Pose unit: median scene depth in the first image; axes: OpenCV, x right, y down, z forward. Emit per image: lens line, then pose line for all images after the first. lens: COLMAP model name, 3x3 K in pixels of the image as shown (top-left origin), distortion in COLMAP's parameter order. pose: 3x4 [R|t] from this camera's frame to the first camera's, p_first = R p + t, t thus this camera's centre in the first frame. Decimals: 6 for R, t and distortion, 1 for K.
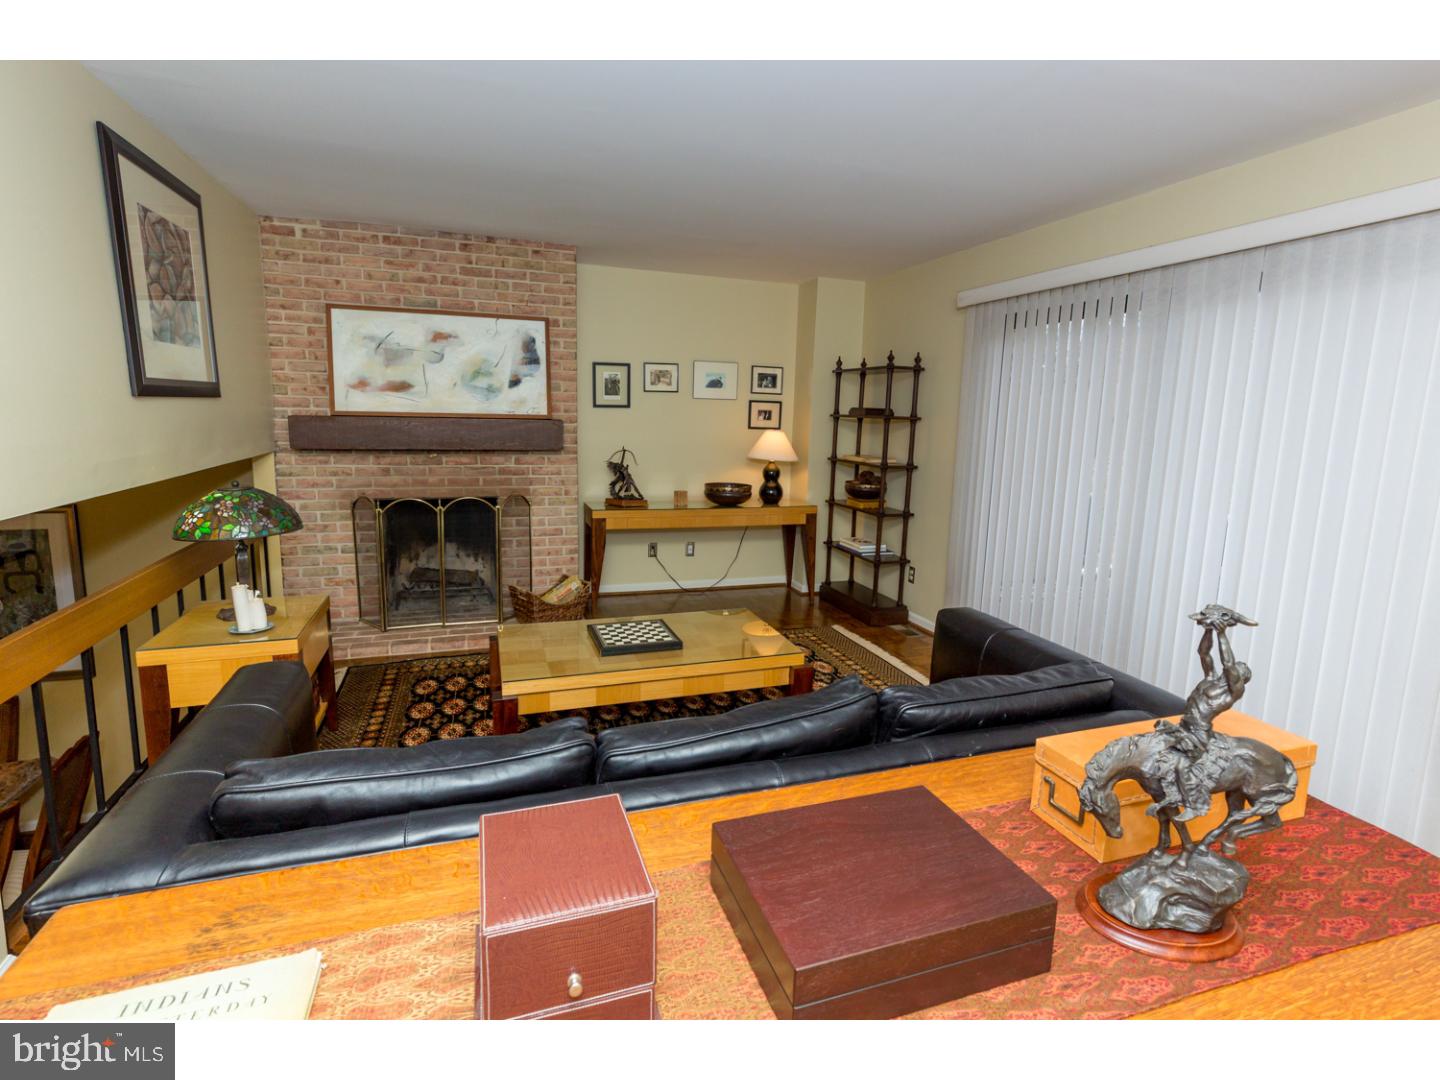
lens RADIAL K [[717.3, 0, 720.0], [0, 717.3, 540.0], [0, 0, 1]] dist [-0.003607, 0.000884]
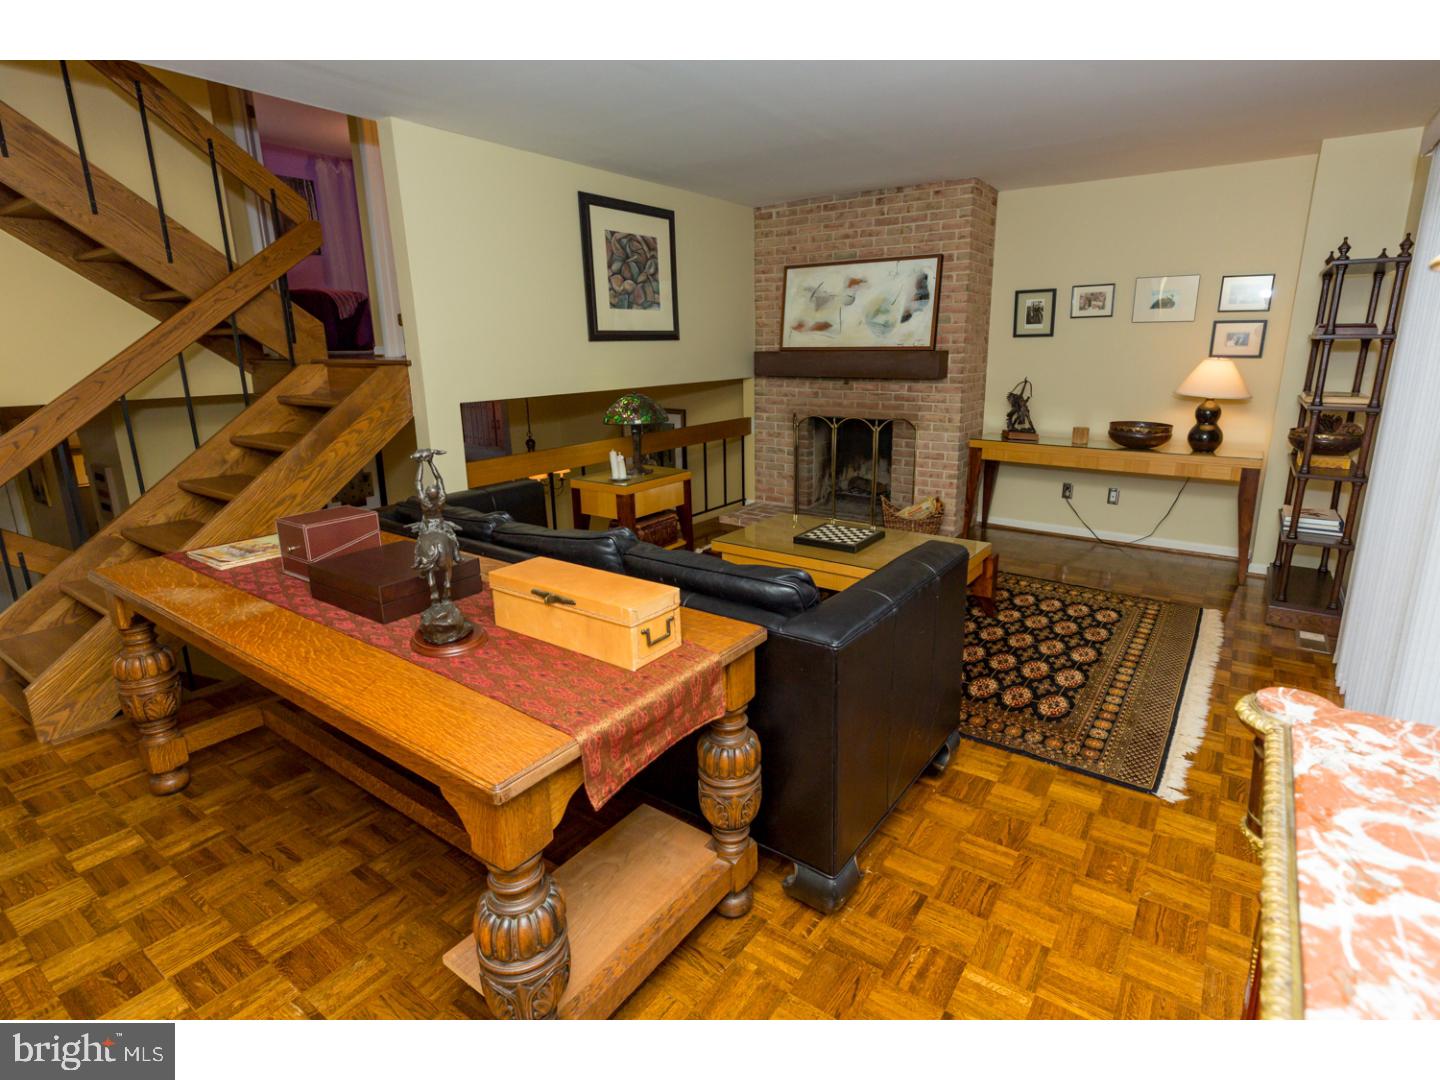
lens RADIAL K [[717.3, 0, 720.0], [0, 717.3, 540.0], [0, 0, 1]] dist [-0.003607, 0.000884]
pose [[0.570952, 0.188319, -0.799093, 0.506690], [-0.122852, 0.981975, 0.143640, -0.002575], [0.811740, 0.016158, 0.583796, 0.111240]]
